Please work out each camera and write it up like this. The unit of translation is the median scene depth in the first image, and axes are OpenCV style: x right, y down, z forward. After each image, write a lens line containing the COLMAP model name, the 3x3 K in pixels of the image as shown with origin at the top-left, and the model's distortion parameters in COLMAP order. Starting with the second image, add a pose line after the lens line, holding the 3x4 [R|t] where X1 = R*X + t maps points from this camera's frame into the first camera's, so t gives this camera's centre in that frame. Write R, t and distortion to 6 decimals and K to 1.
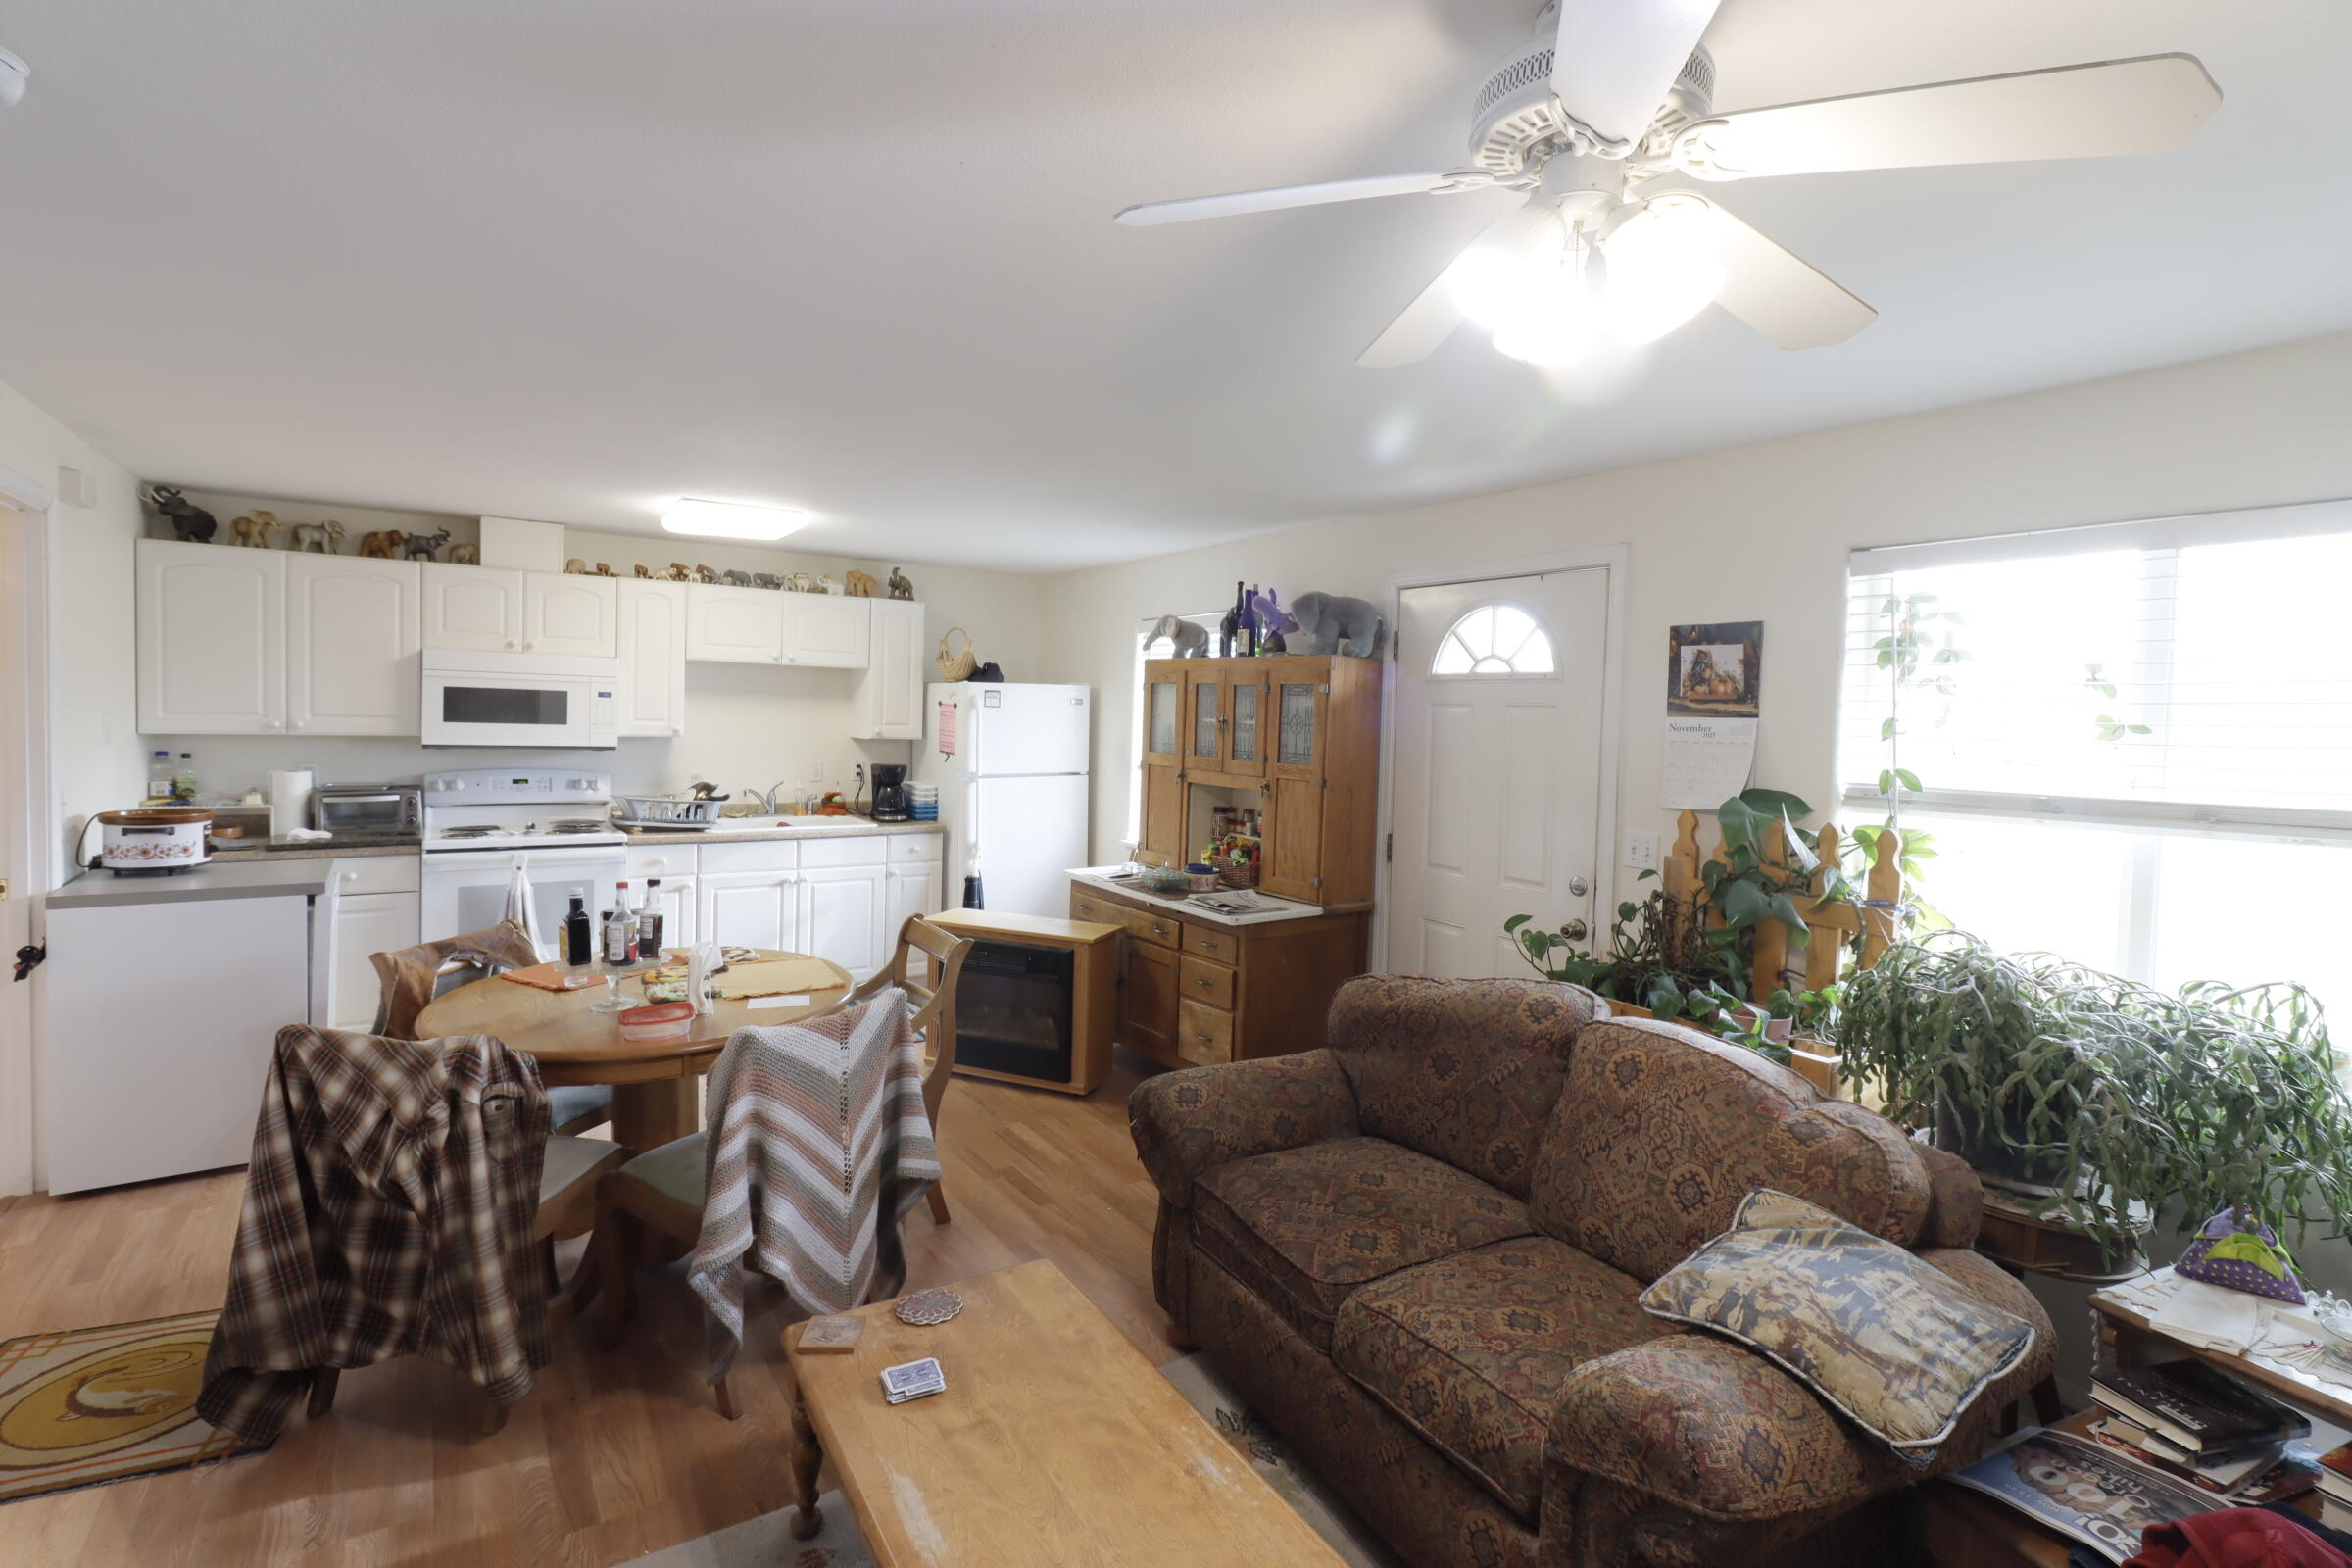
lens RADIAL K [[1093.9, 0, 1160.4], [0, 1093.9, 749.3], [0, 0, 1]] dist [-0.001284, -0.000359]
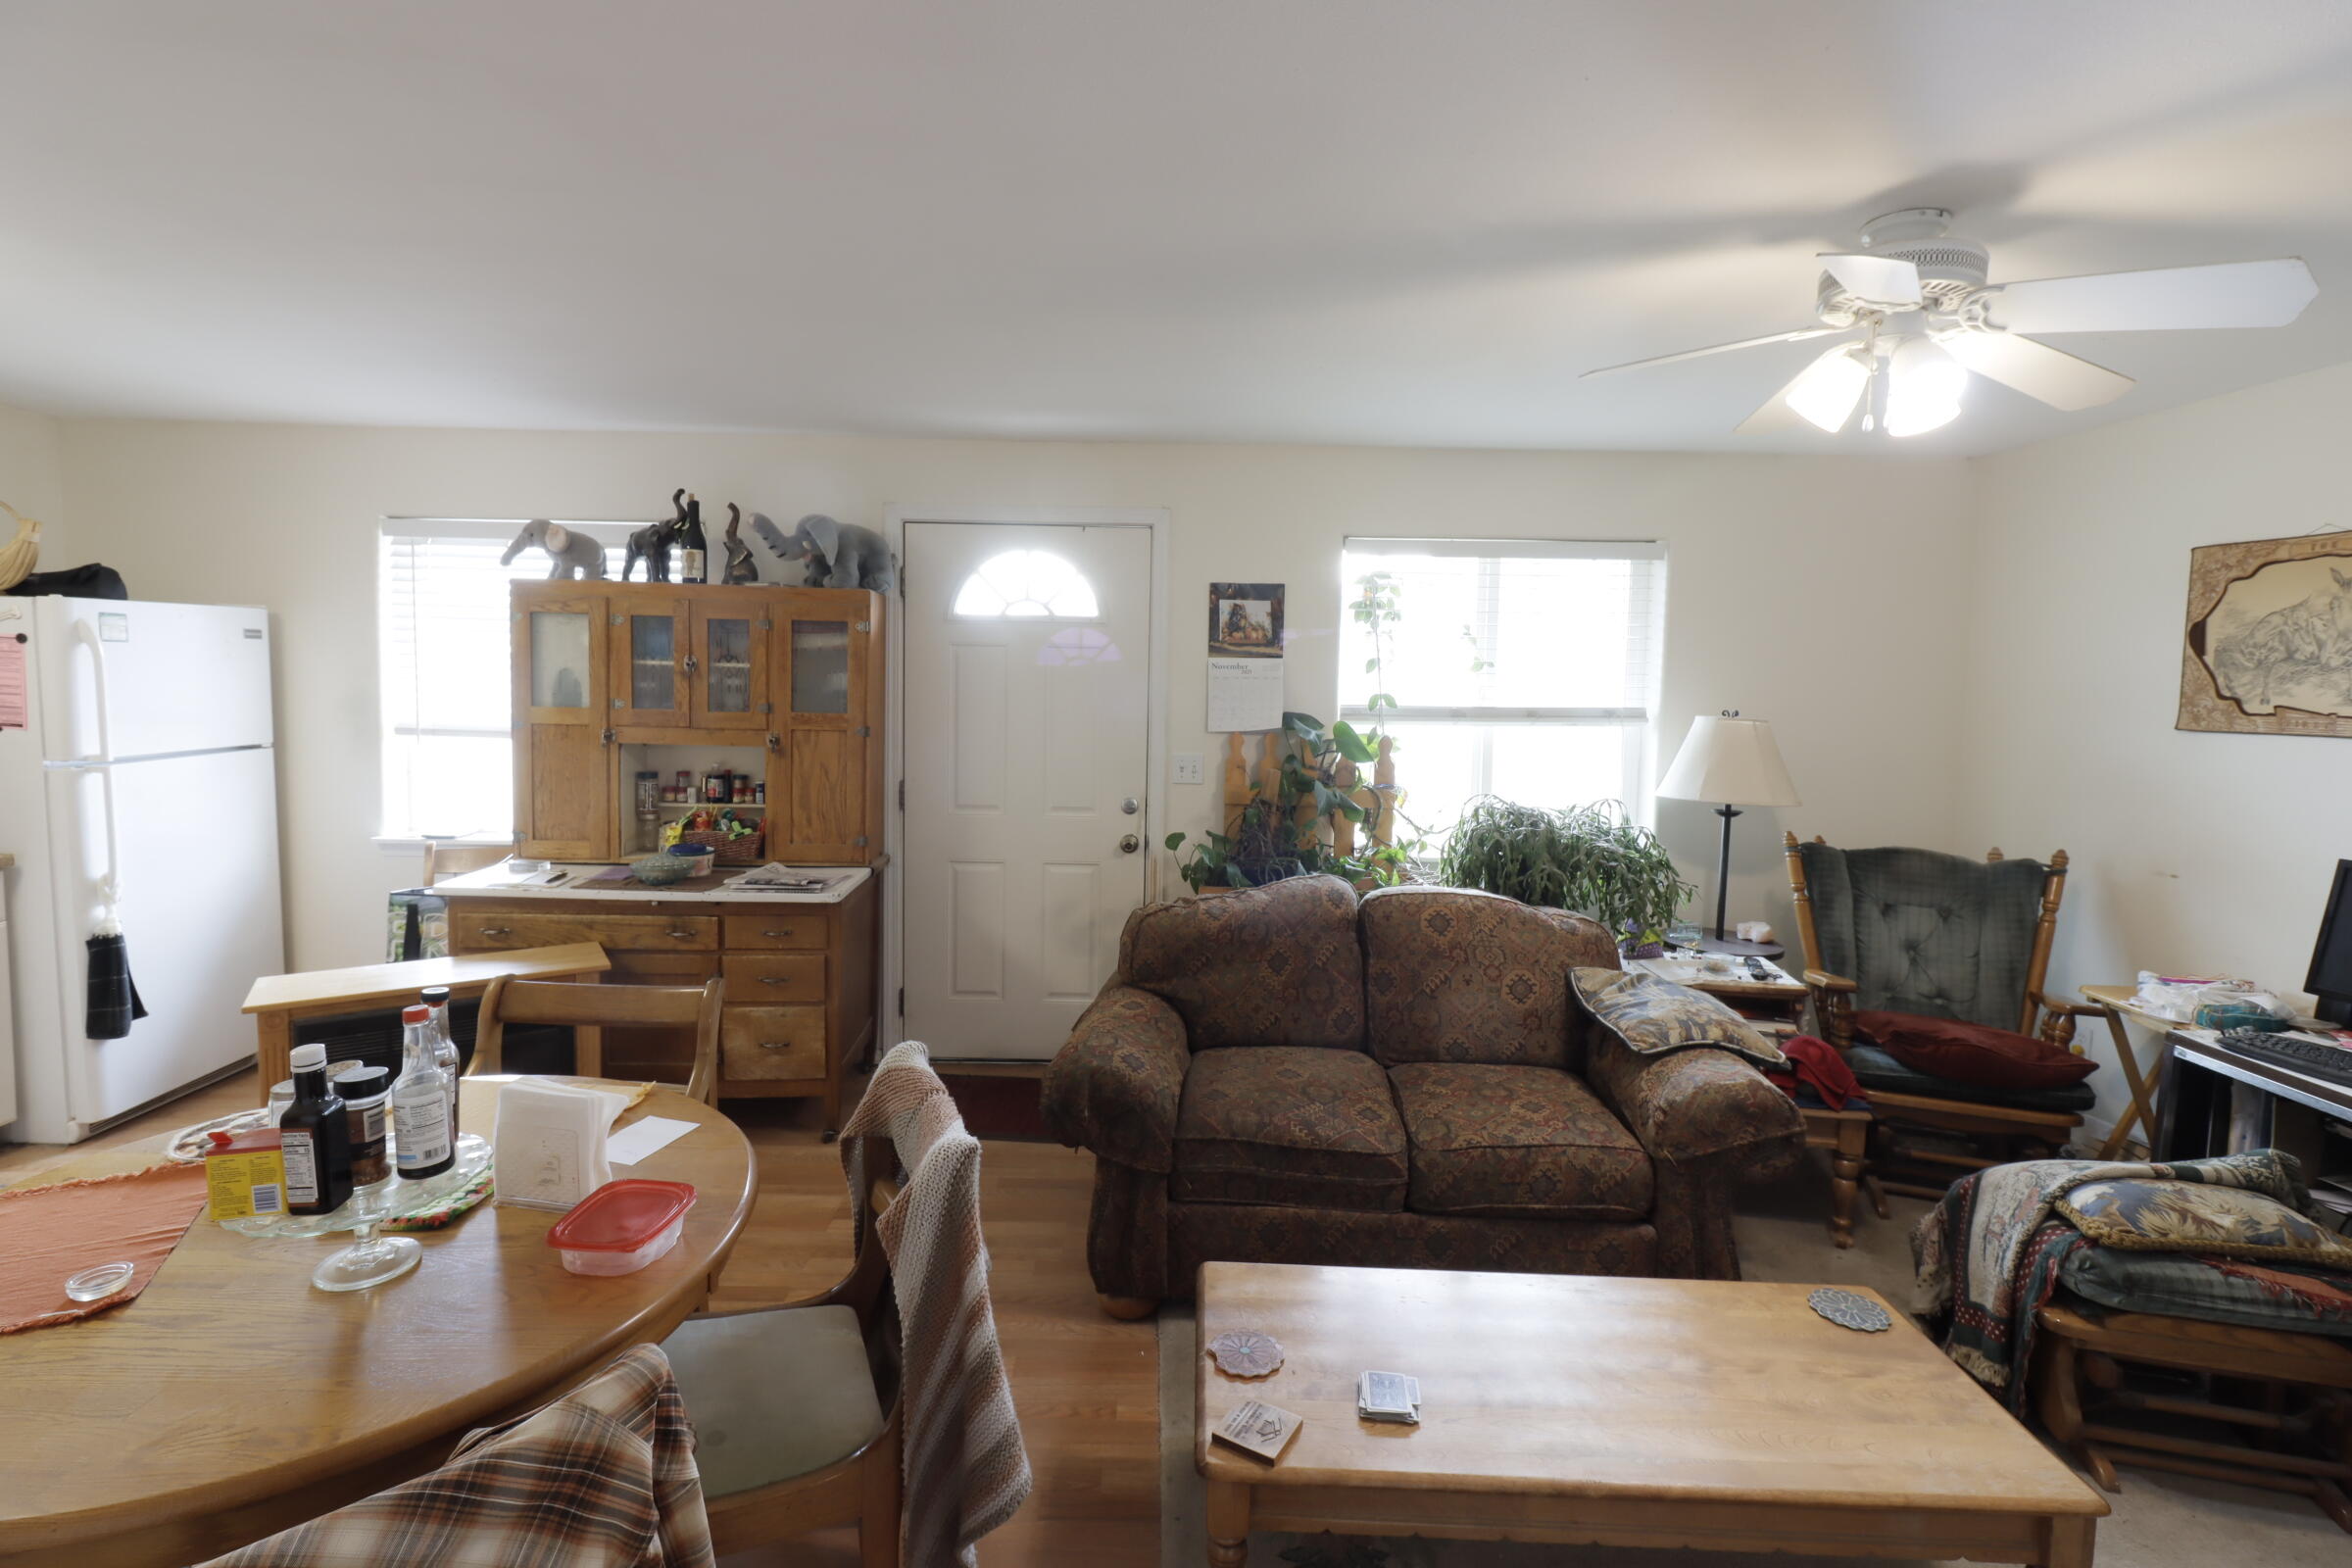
lens RADIAL K [[1088.4, 0, 1158.6], [0, 1088.4, 752.4], [0, 0, 1]] dist [0.001344, 0.000020]
pose [[0.550067, -0.076115, 0.831645, -0.589573], [0.025223, 0.996898, 0.074556, -0.016096], [-0.834740, -0.020034, 0.550280, 0.380183]]
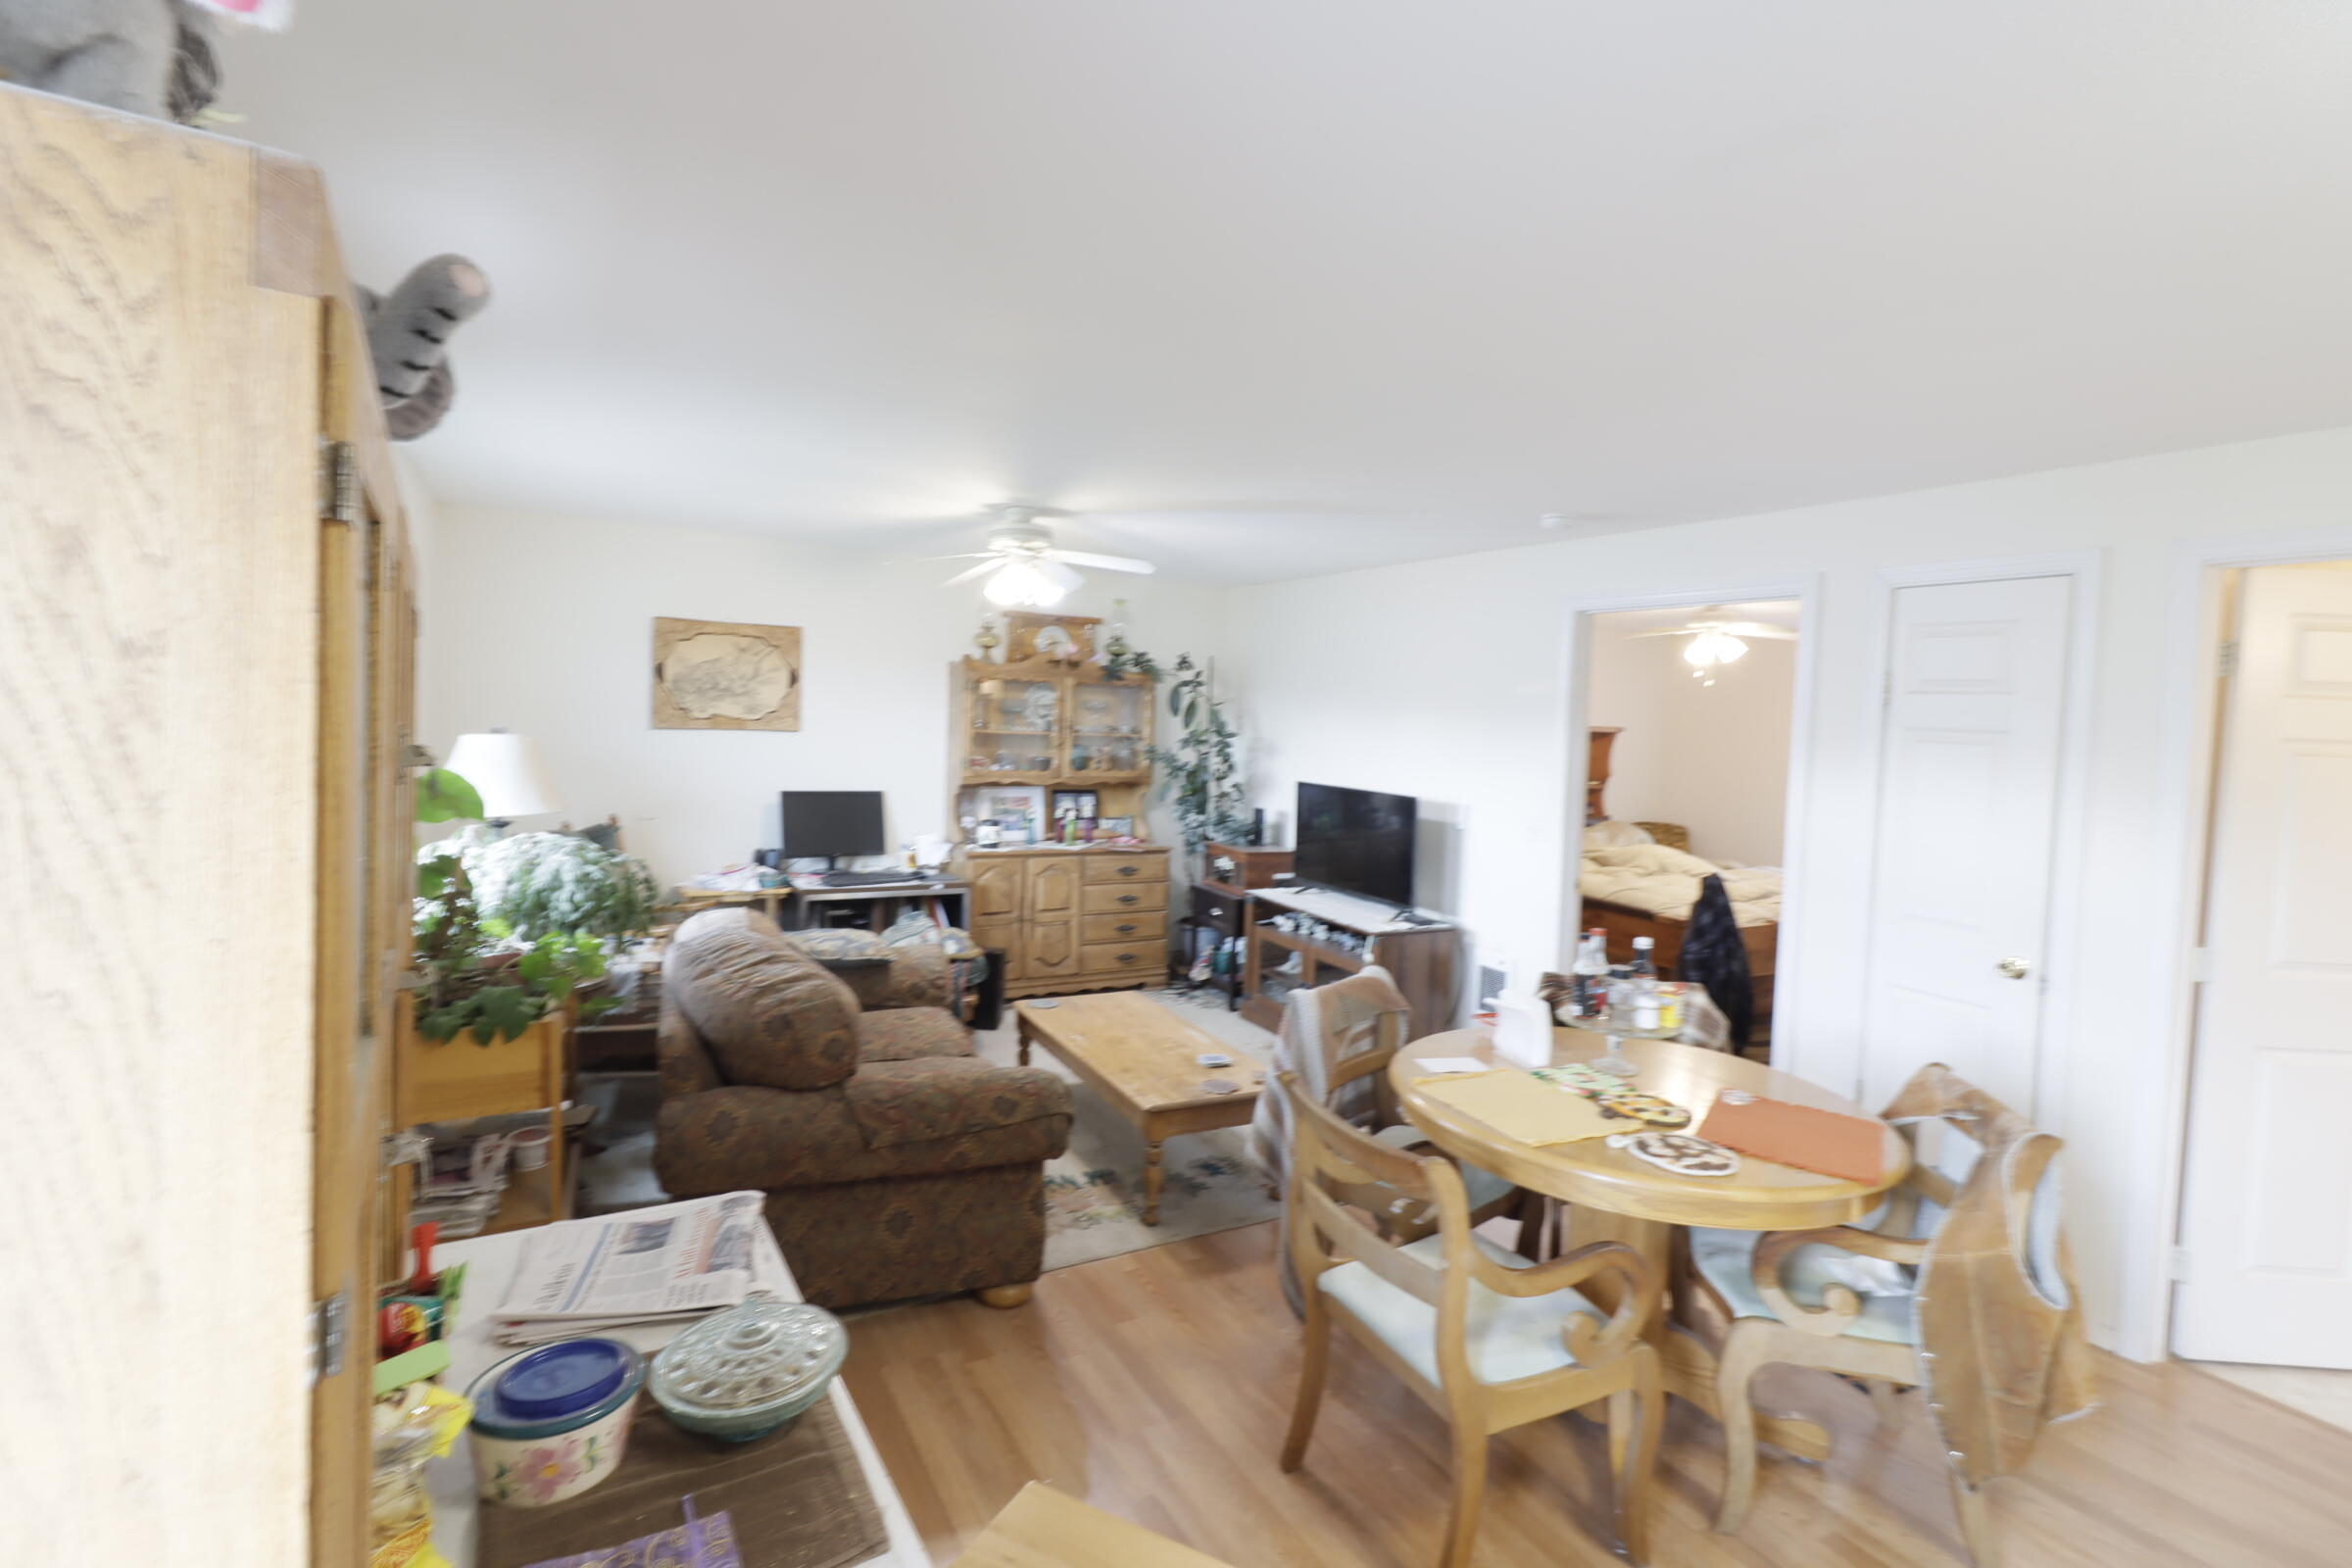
lens RADIAL K [[1093.9, 0, 1160.4], [0, 1093.9, 749.3], [0, 0, 1]] dist [-0.001284, -0.000359]
pose [[-0.994785, -0.069408, 0.074738, -0.134162], [-0.064095, 0.995394, 0.071286, -0.070042], [-0.079342, 0.066124, -0.994652, 1.666707]]
